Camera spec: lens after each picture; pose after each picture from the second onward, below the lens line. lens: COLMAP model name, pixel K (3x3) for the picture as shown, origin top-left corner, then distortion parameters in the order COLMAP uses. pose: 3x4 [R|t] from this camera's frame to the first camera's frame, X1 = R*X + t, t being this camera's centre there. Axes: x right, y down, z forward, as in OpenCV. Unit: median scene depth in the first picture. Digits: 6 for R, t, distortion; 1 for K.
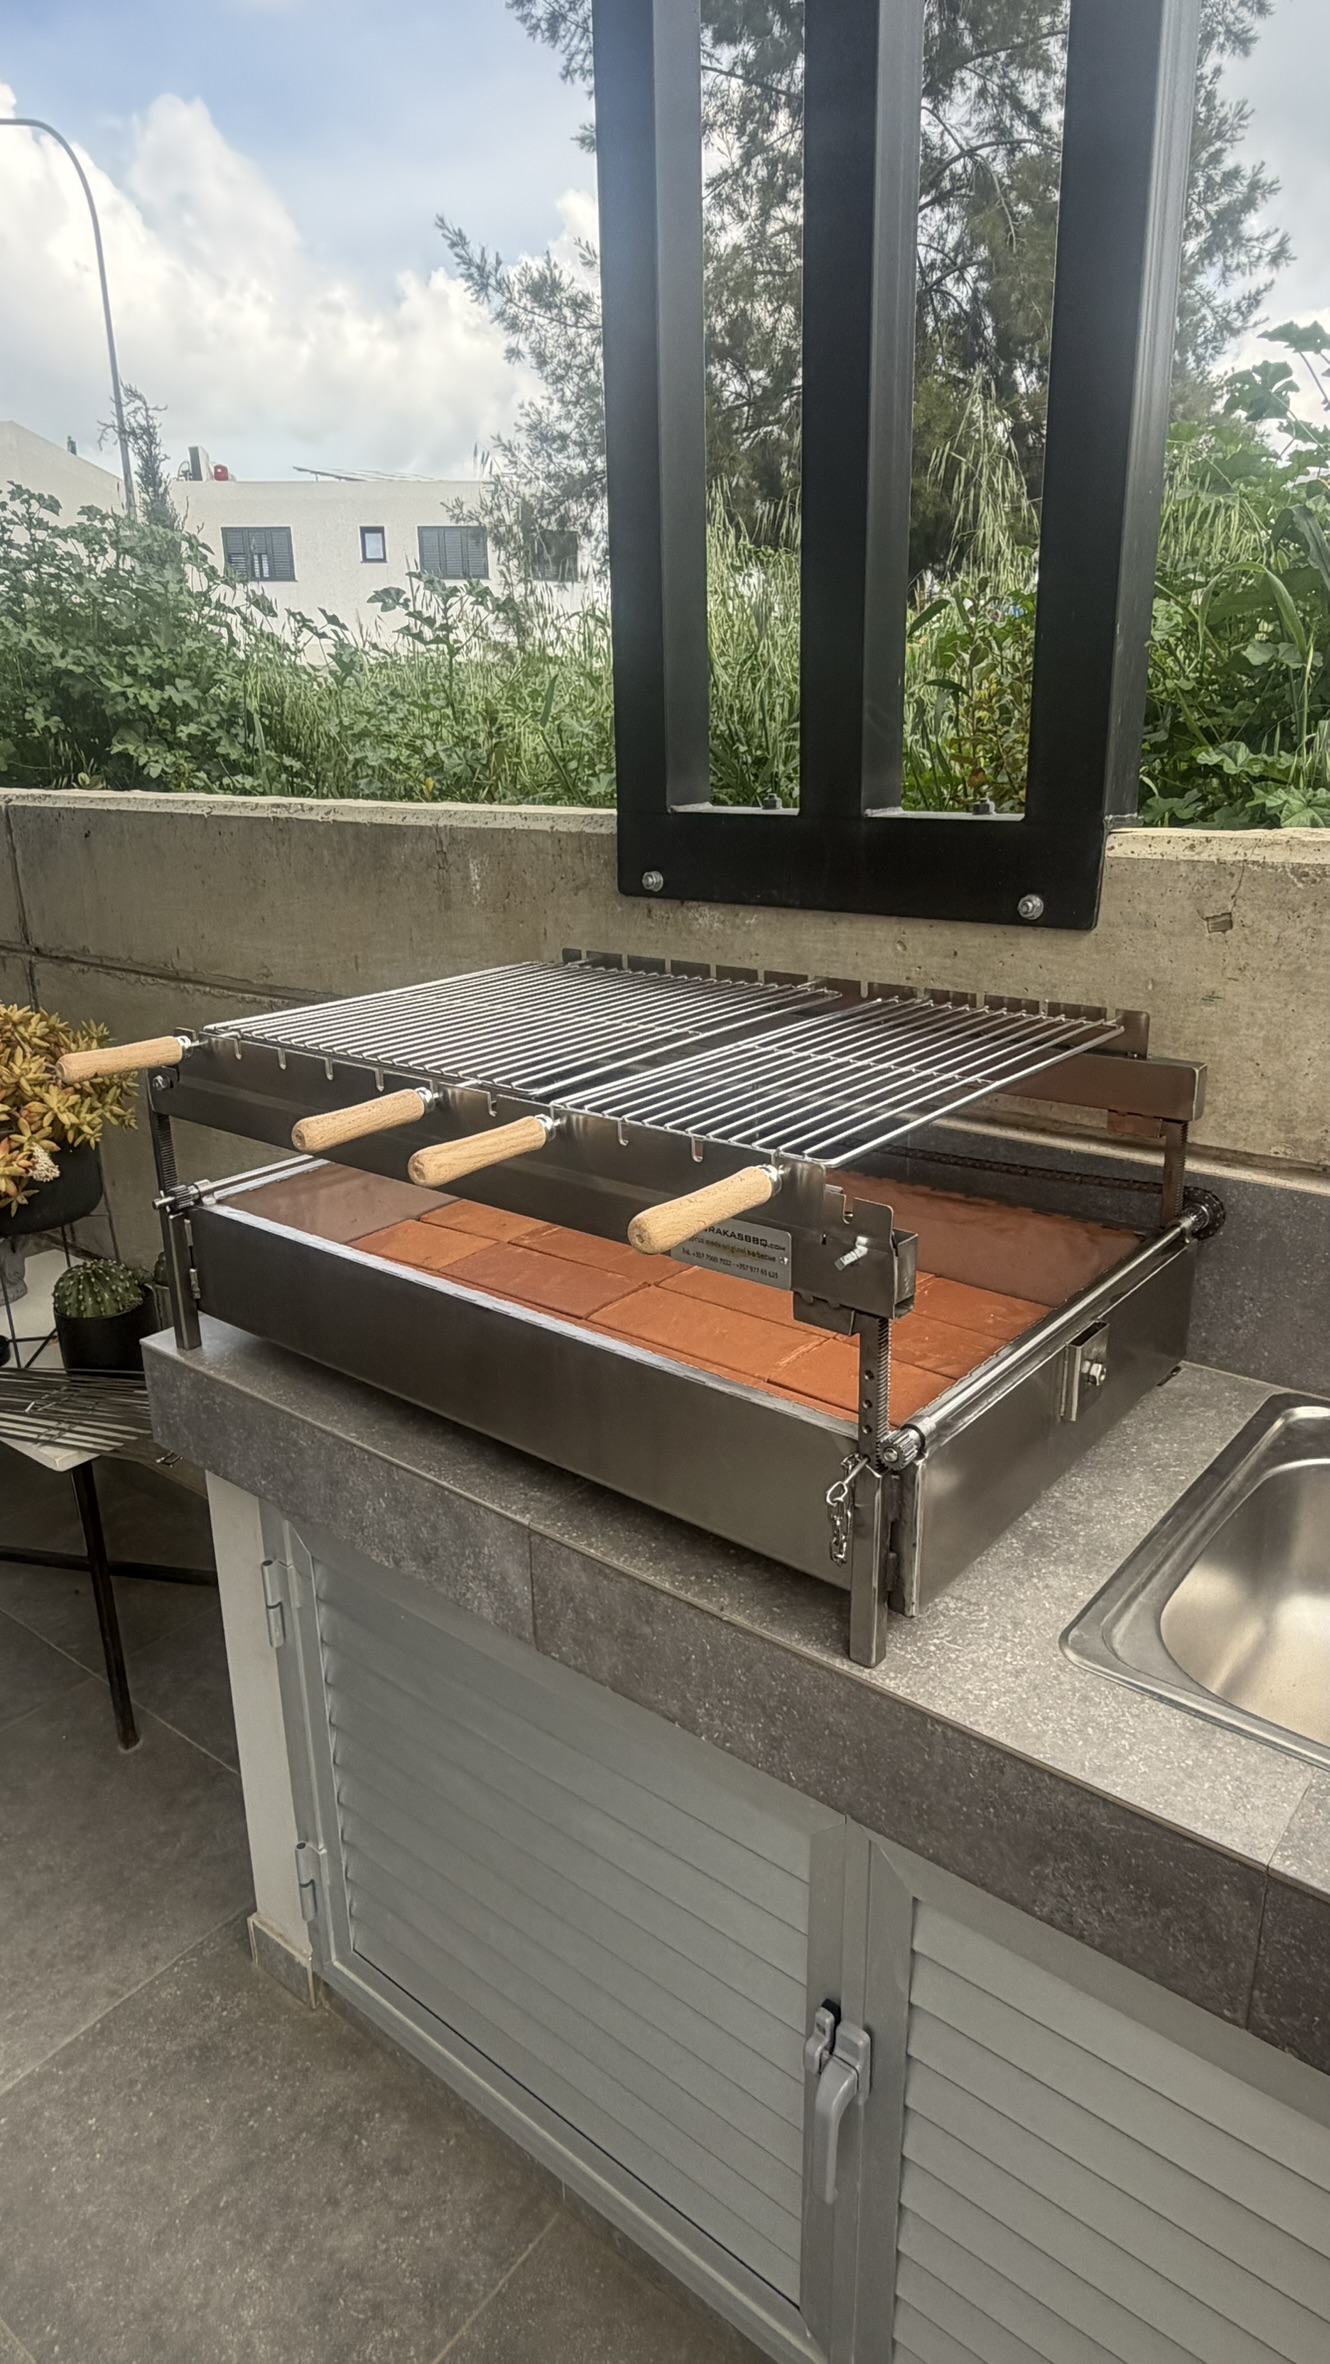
lens RADIAL K [[1403.4, 0, 665.0], [0, 1403.4, 1182.0], [0, 0, 1]] dist [0.010173, -0.011851]
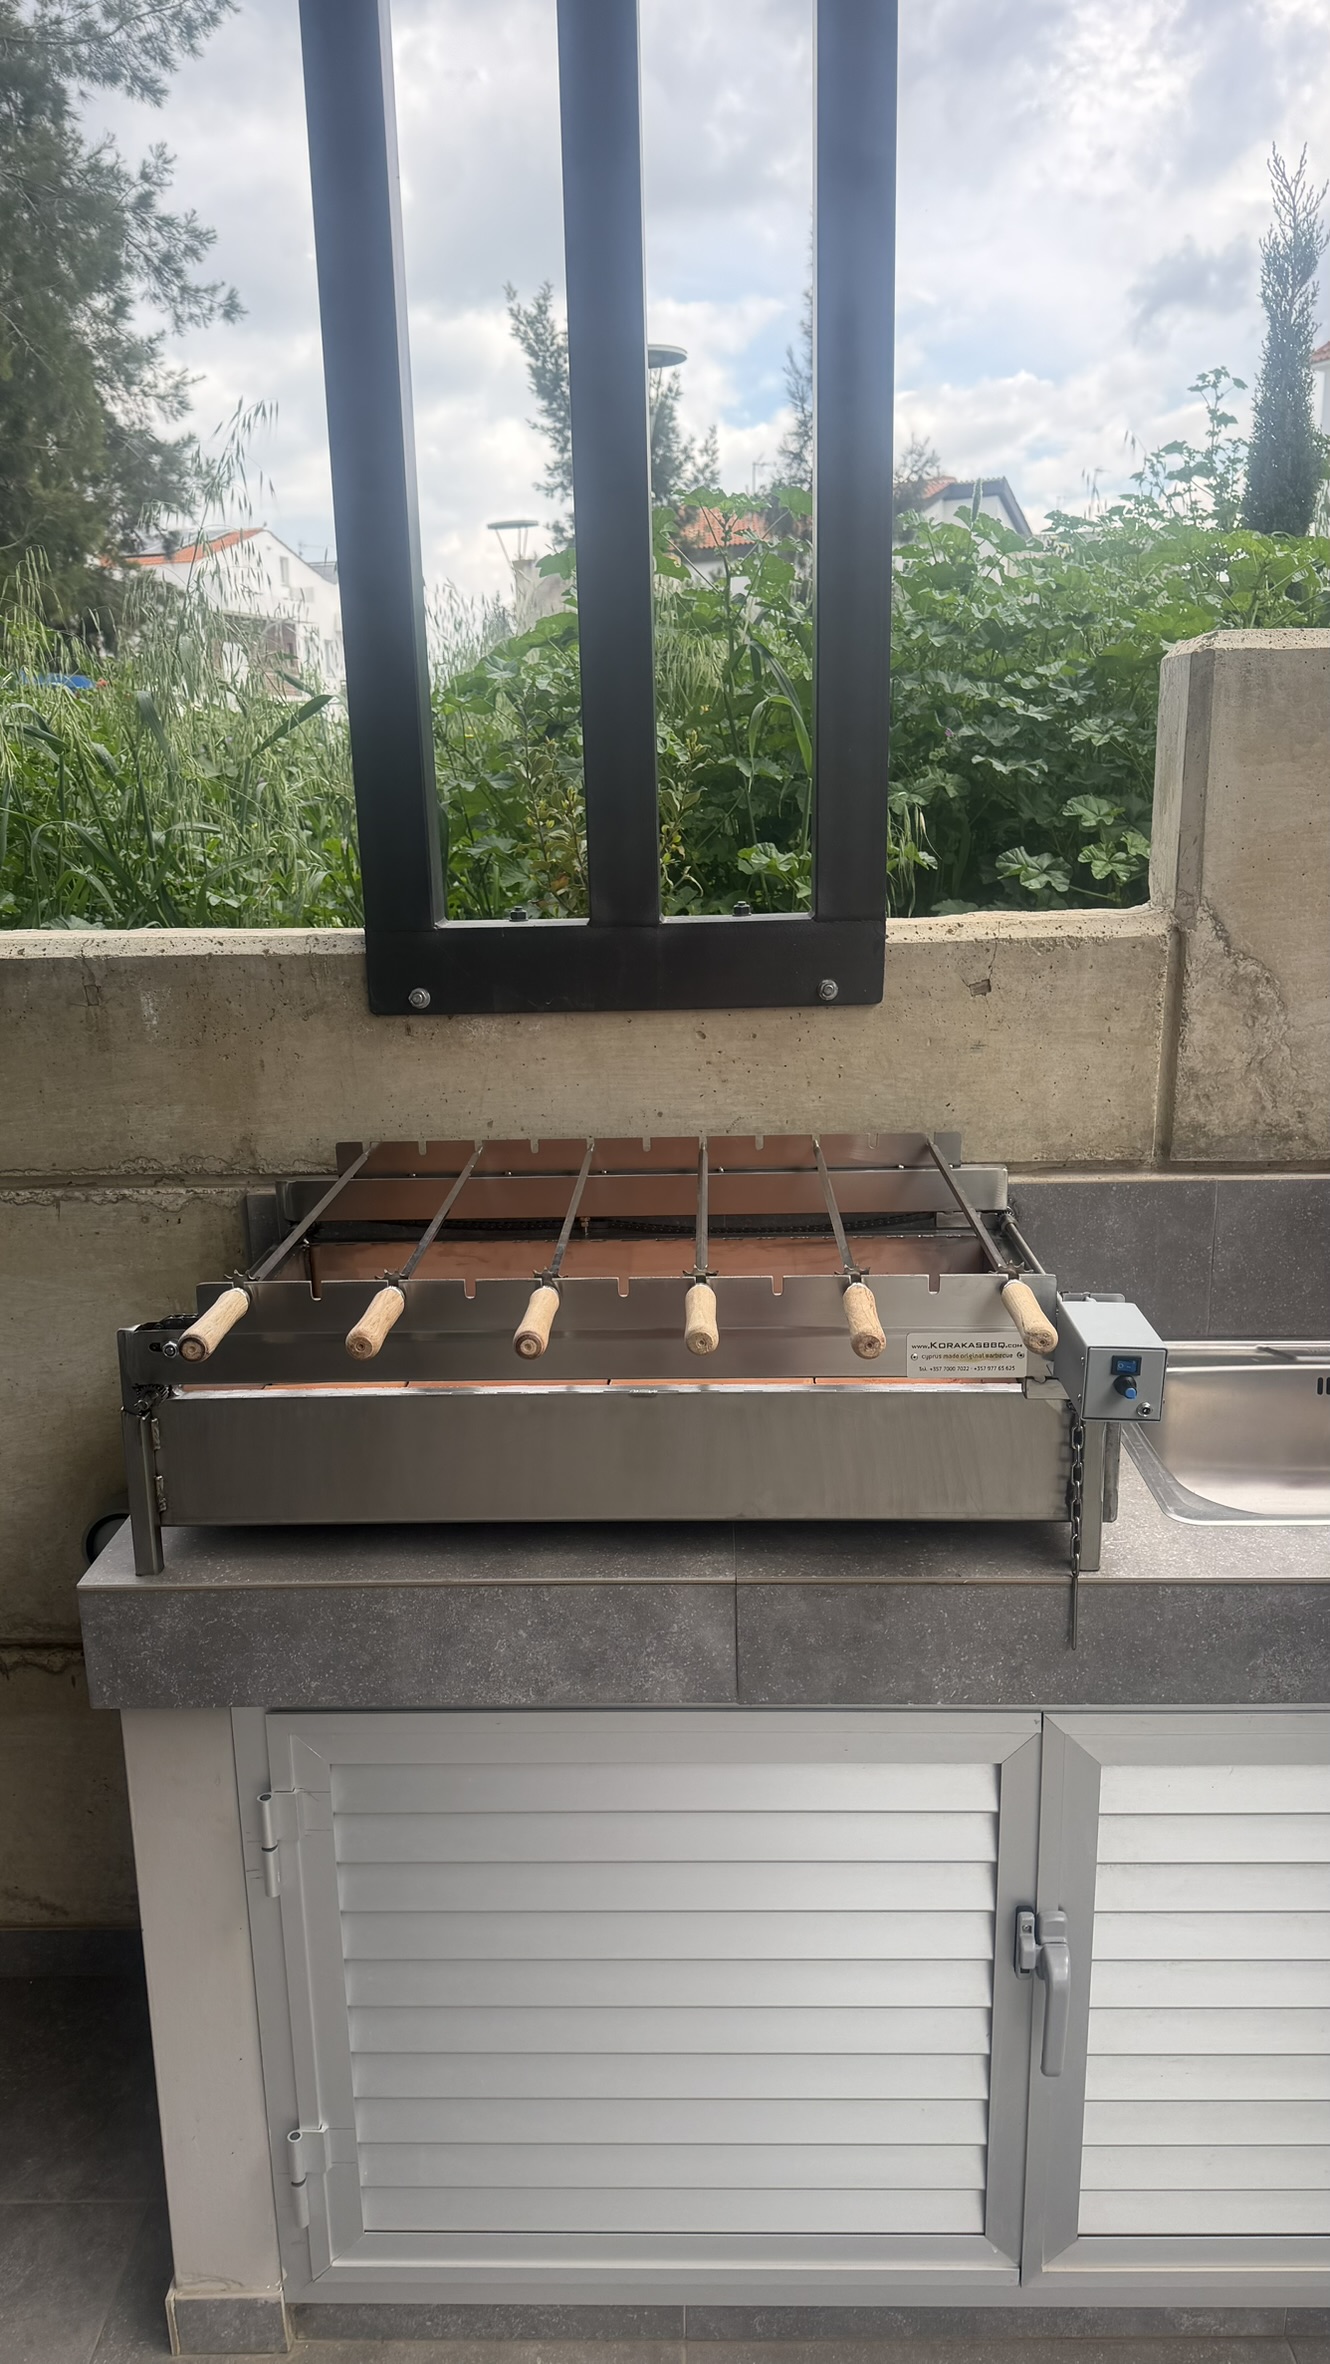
lens RADIAL K [[1639.5, 0, 666.4], [0, 1639.5, 1198.4], [0, 0, 1]] dist [0.149372, -0.236605]
pose [[0.790635, -0.153422, 0.592754, -0.701504], [0.200309, 0.979638, -0.013619, -0.030052], [-0.578595, 0.129502, 0.805268, -0.023708]]
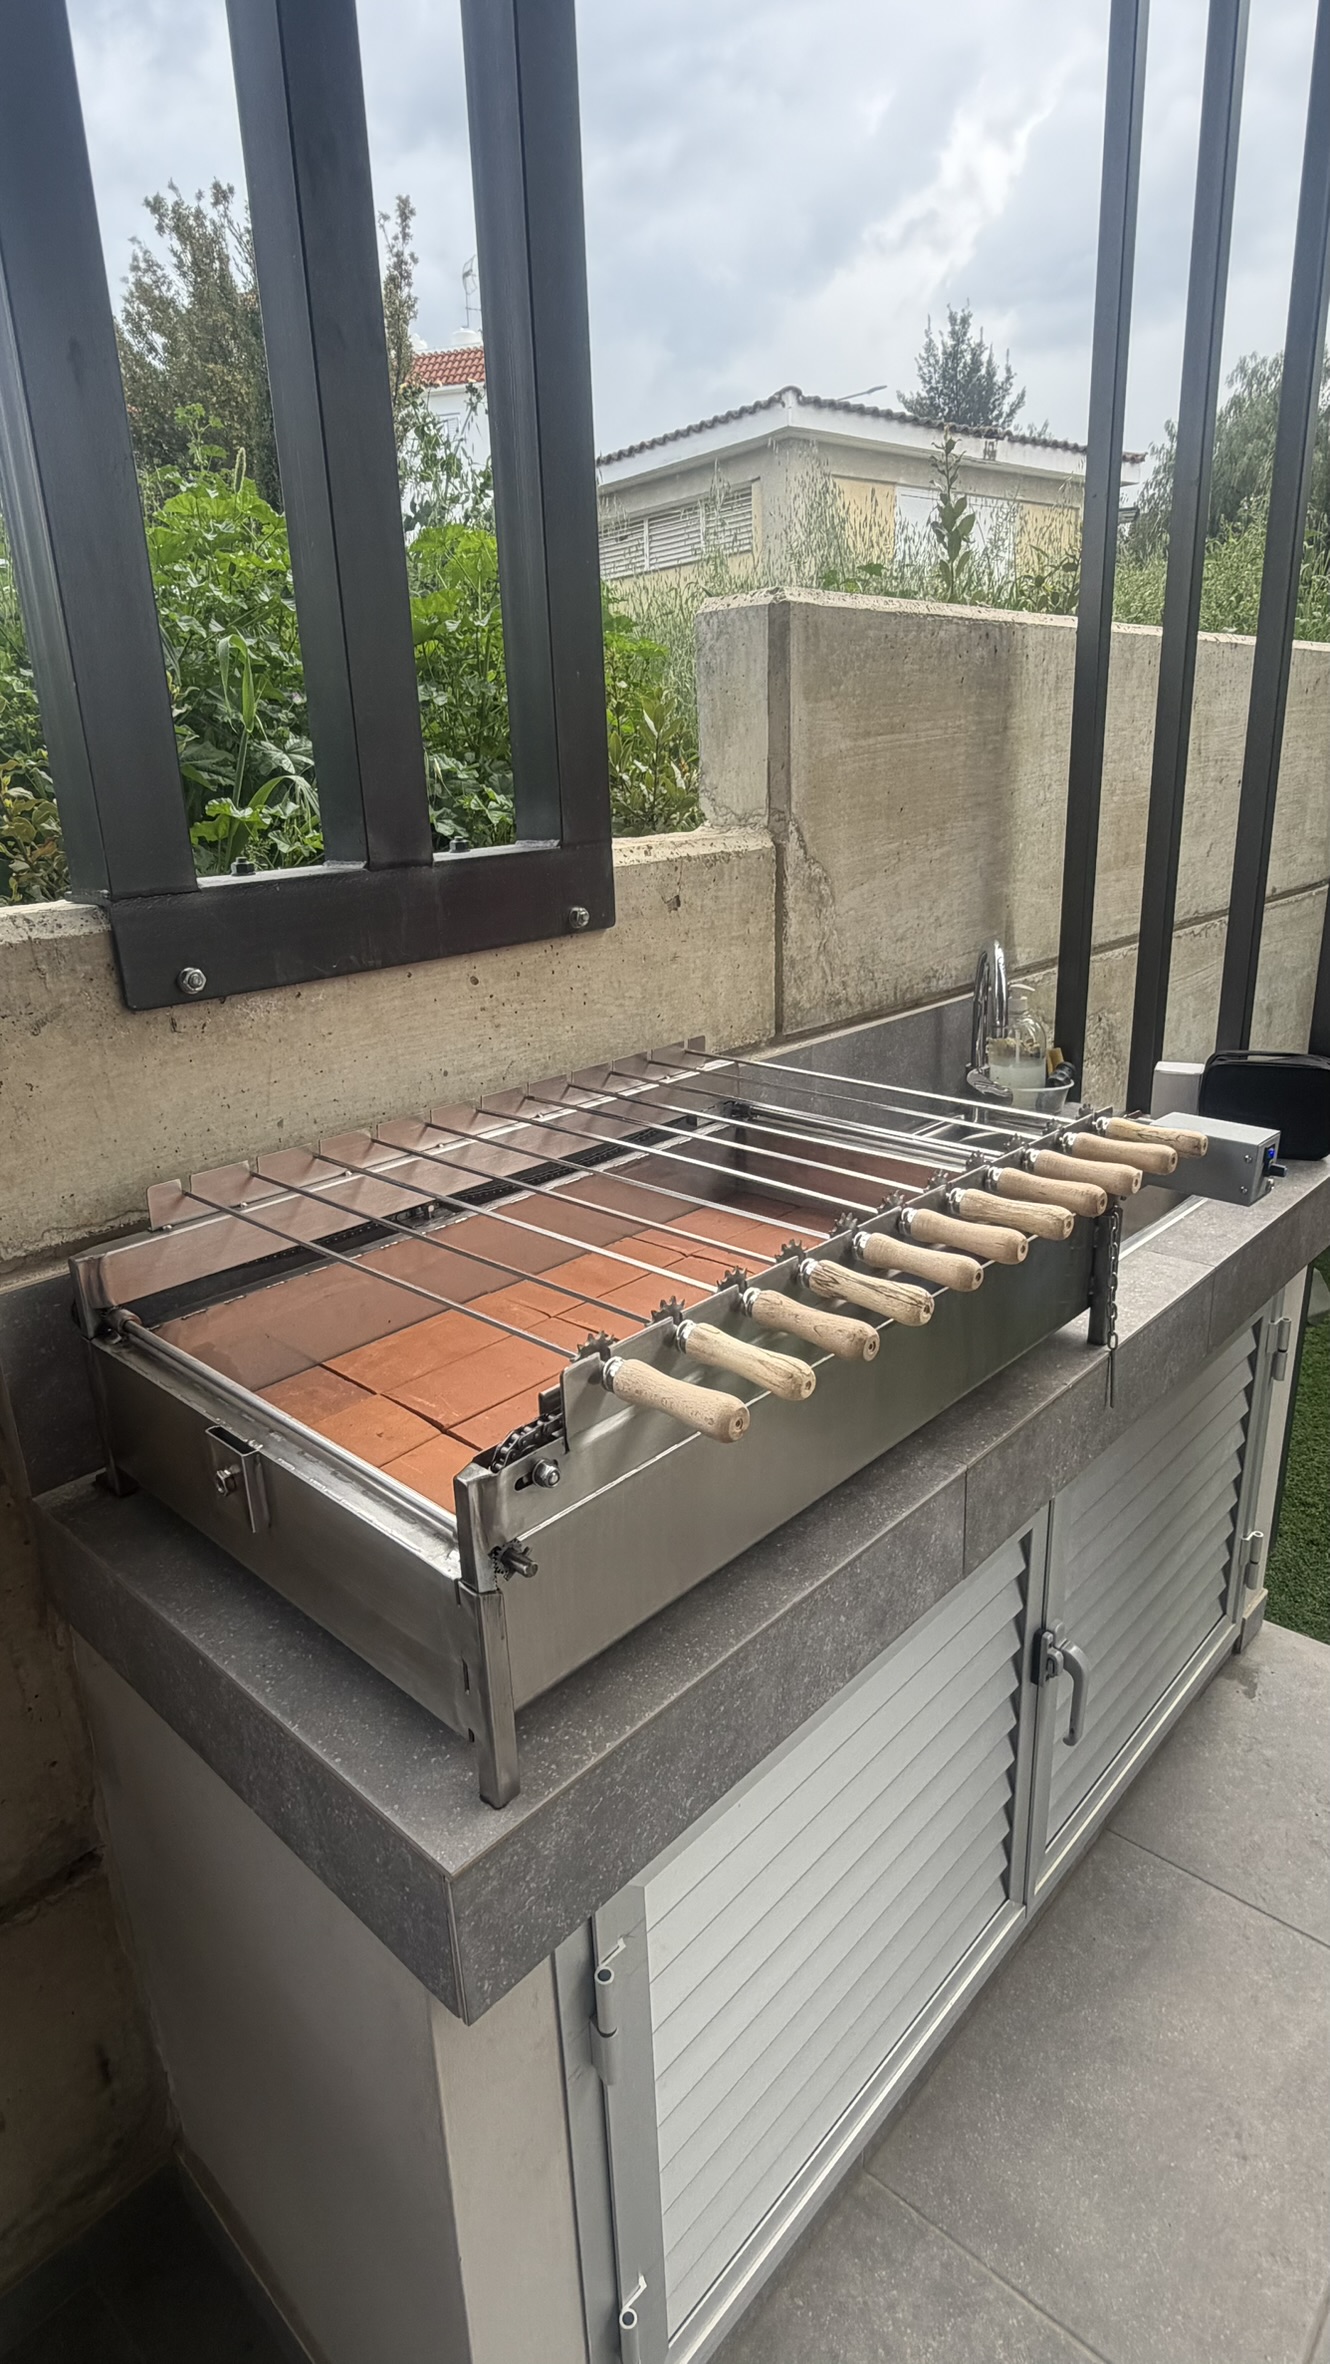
lens RADIAL K [[1261.1, 0, 665.0], [0, 1261.1, 1182.0], [0, 0, 1]] dist [-0.003644, 0.001221]
pose [[0.067657, -0.307001, 0.949301, -0.815818], [0.348116, 0.898949, 0.265907, -0.251523], [-0.935007, 0.312477, 0.167692, 0.817887]]
